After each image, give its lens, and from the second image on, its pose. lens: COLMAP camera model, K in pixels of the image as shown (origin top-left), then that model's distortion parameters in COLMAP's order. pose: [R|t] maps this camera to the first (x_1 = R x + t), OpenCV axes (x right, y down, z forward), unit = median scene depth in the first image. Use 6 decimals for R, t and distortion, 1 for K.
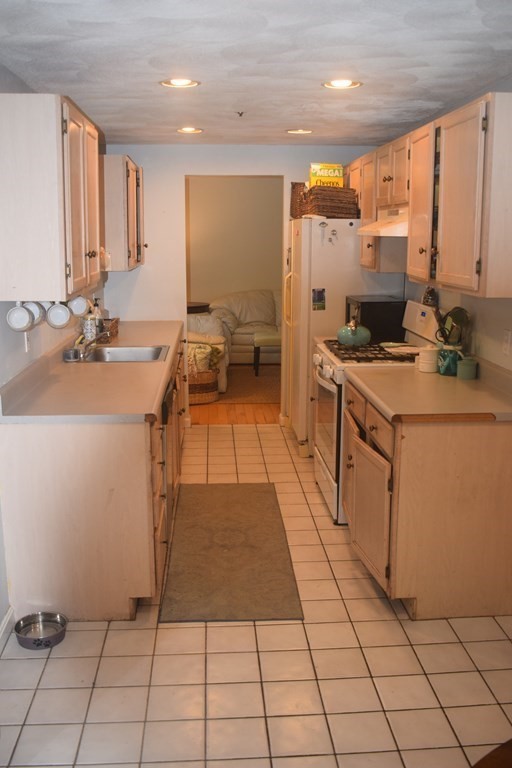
lens RADIAL K [[770.5, 0, 256.0], [0, 770.5, 384.0], [0, 0, 1]] dist [-0.014284, -0.012672]
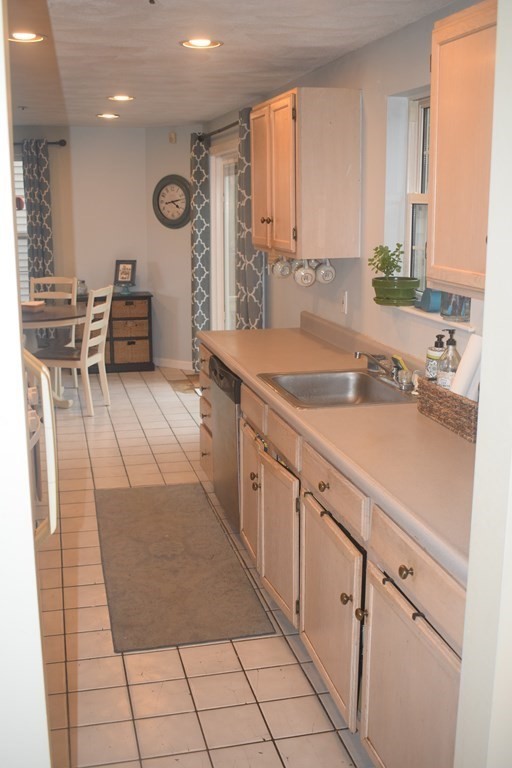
lens RADIAL K [[866.8, 0, 256.0], [0, 866.8, 384.0], [0, 0, 1]] dist [-0.012981, -0.011795]
pose [[-0.984864, 0.037426, -0.169240, 0.022404], [-0.031253, 0.922064, 0.385774, -0.320366], [0.170488, 0.385224, -0.906938, 1.645602]]
